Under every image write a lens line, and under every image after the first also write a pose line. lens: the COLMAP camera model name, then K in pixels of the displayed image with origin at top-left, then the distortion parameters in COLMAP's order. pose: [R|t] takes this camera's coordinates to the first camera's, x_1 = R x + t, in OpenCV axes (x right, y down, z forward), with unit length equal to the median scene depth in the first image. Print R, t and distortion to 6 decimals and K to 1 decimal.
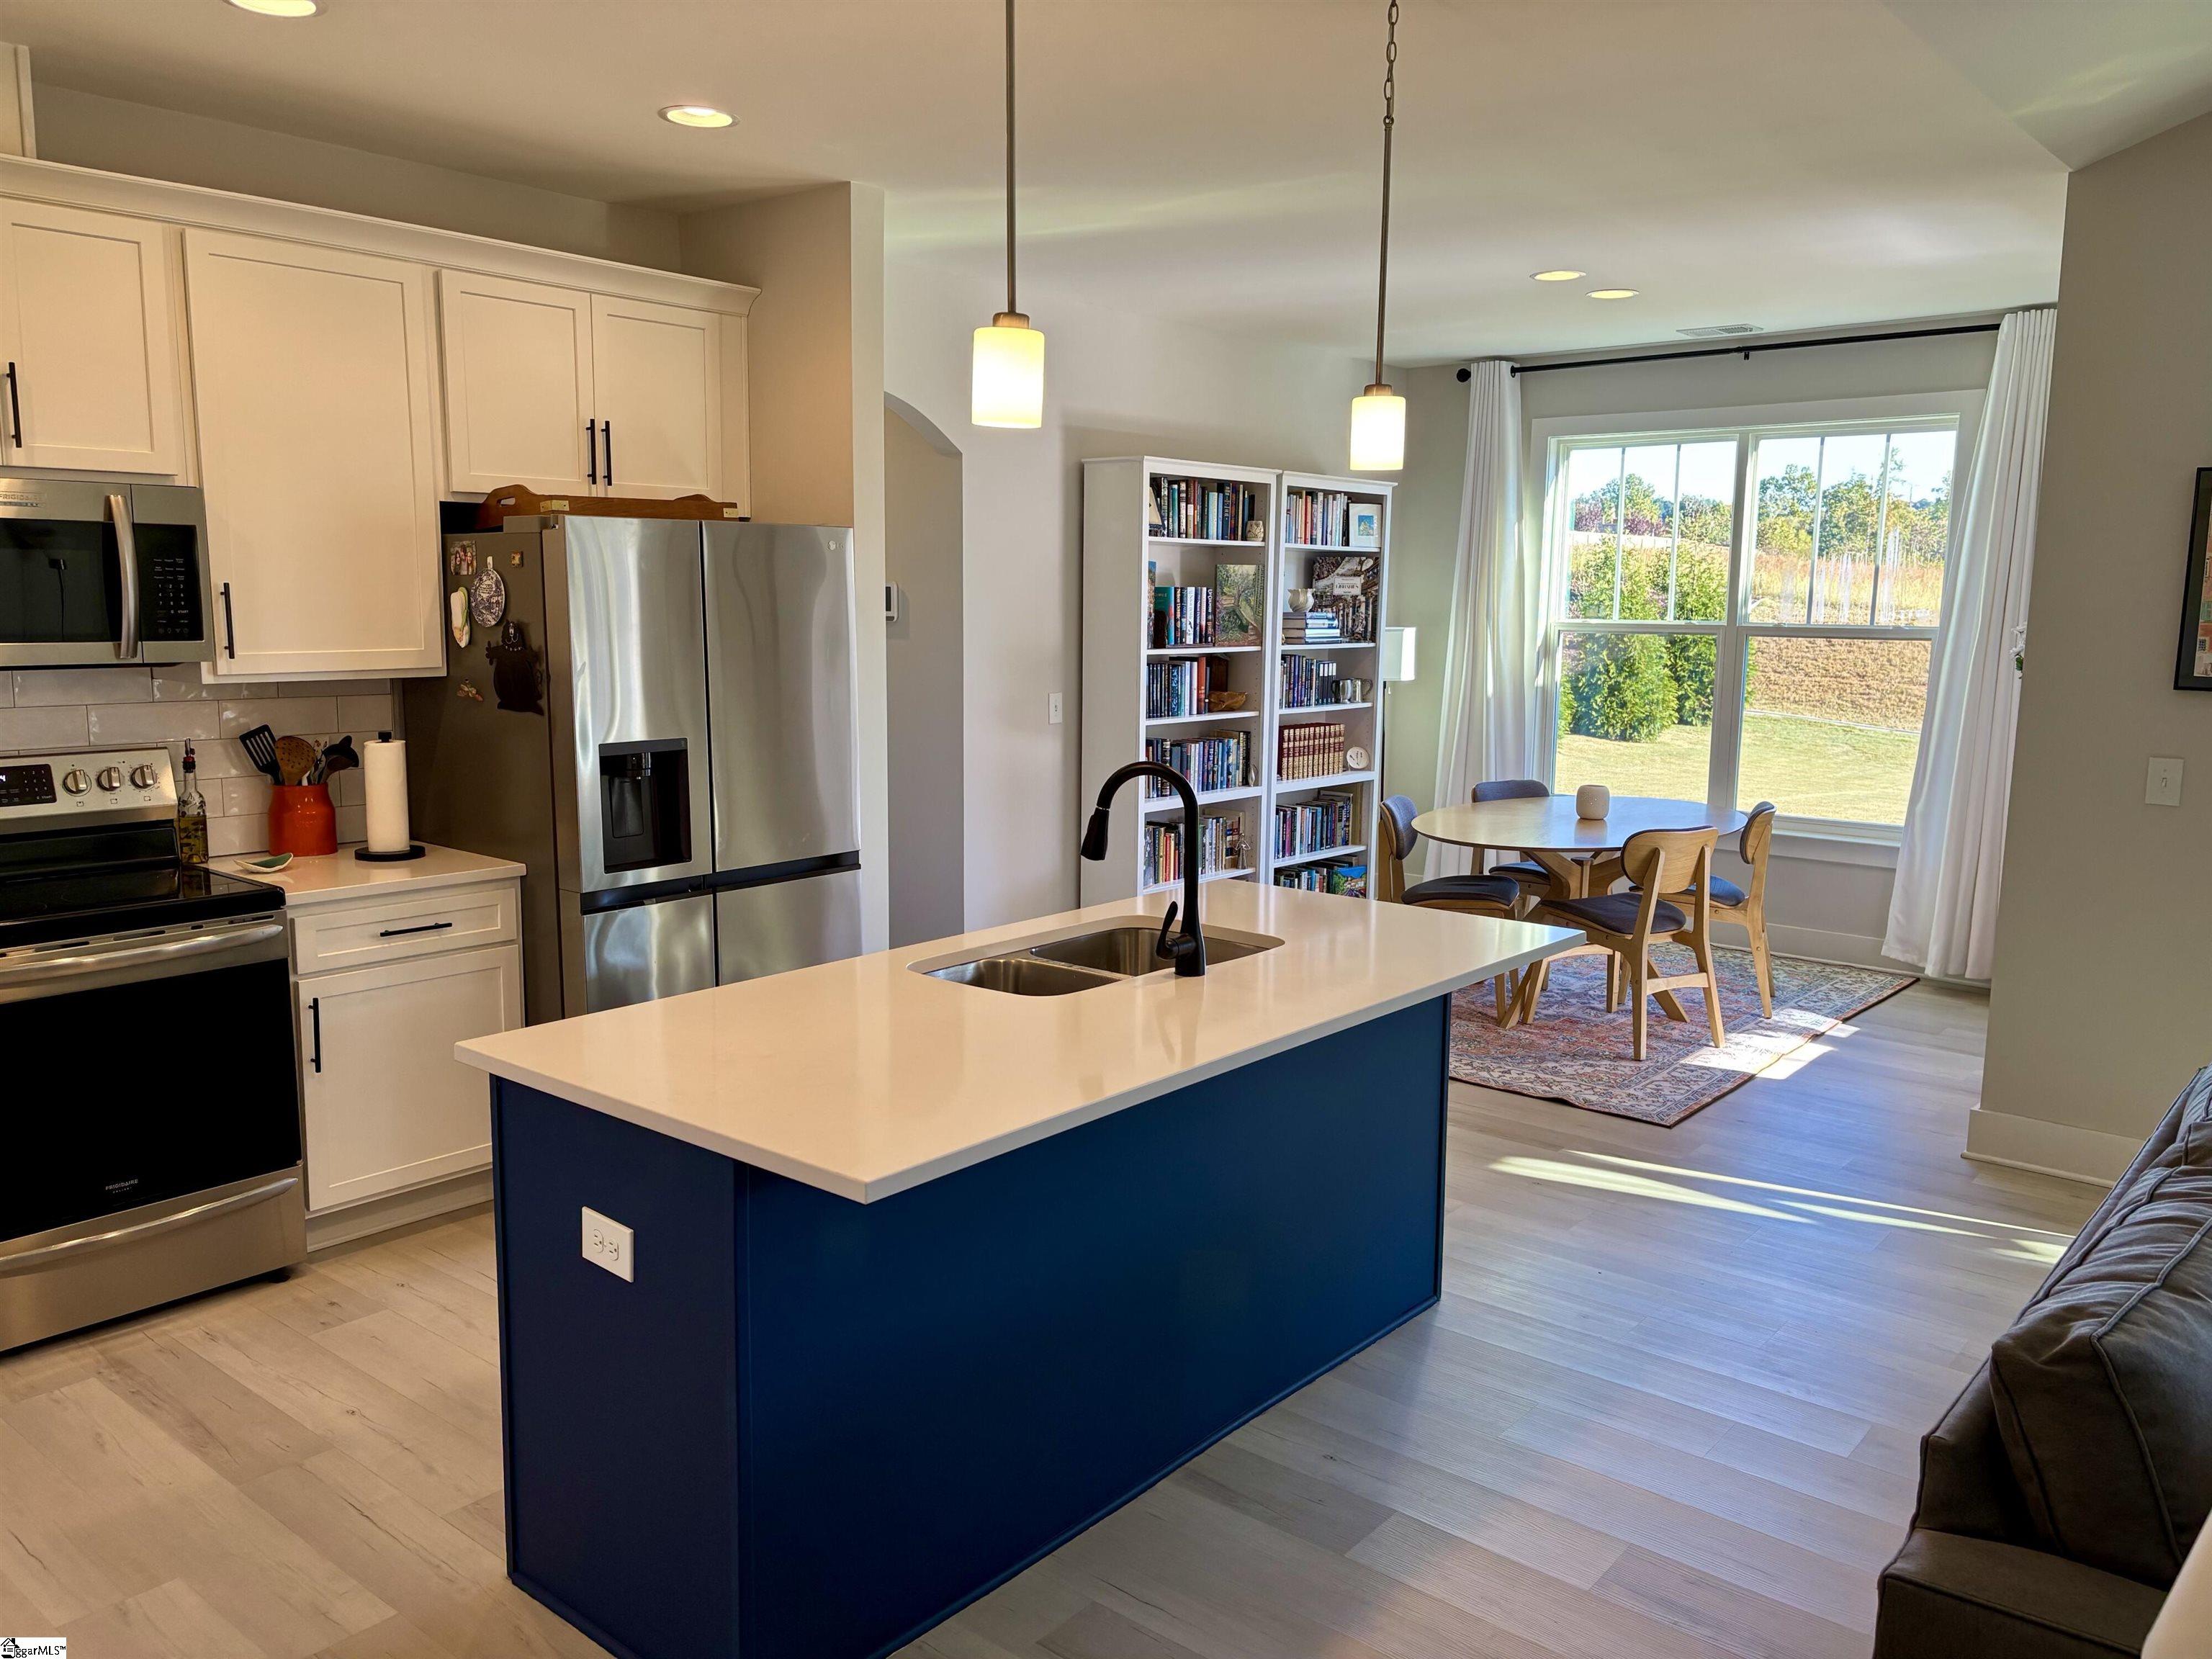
lens RADIAL K [[1670.7, 0, 1111.3], [0, 1670.7, 834.3], [0, 0, 1]] dist [0.059775, -0.068805]
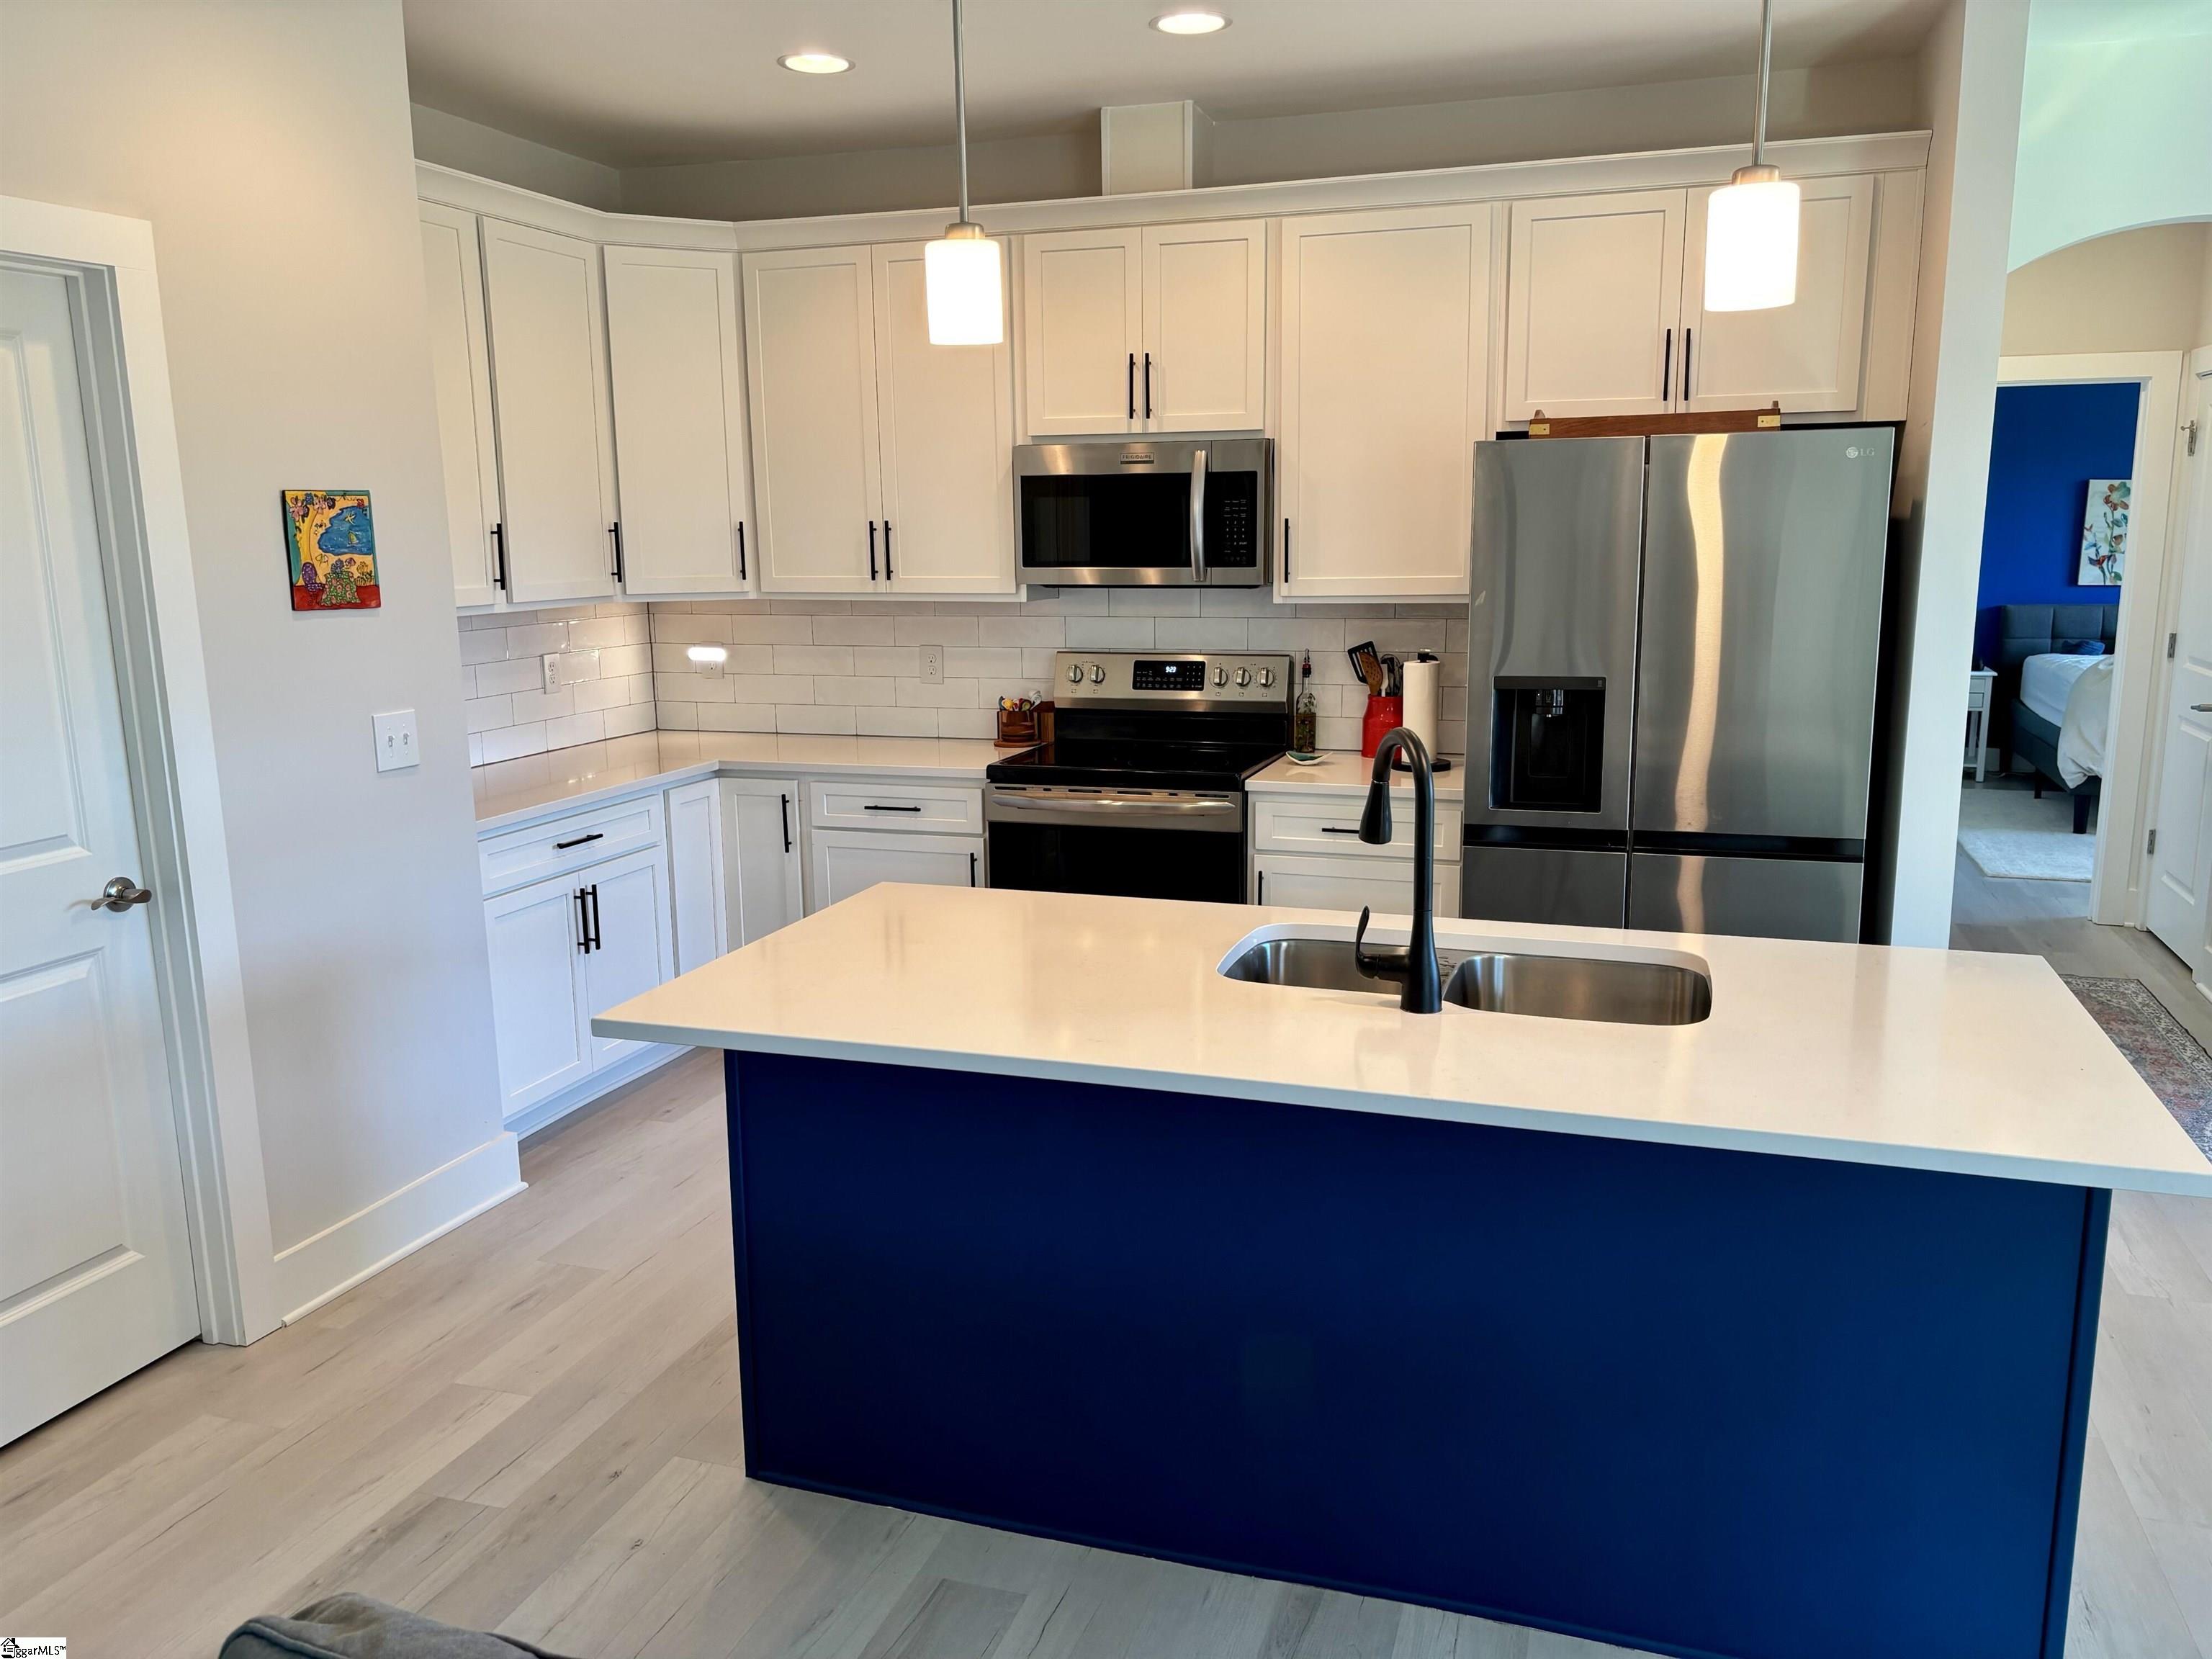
lens RADIAL K [[1670.7, 0, 1097.7], [0, 1670.7, 827.8], [0, 0, 1]] dist [0.059775, -0.068805]
pose [[0.368615, 0.152368, -0.917010, 0.551266], [-0.118863, 0.986103, 0.116068, -0.055545], [0.921952, 0.066214, 0.381603, 0.446365]]
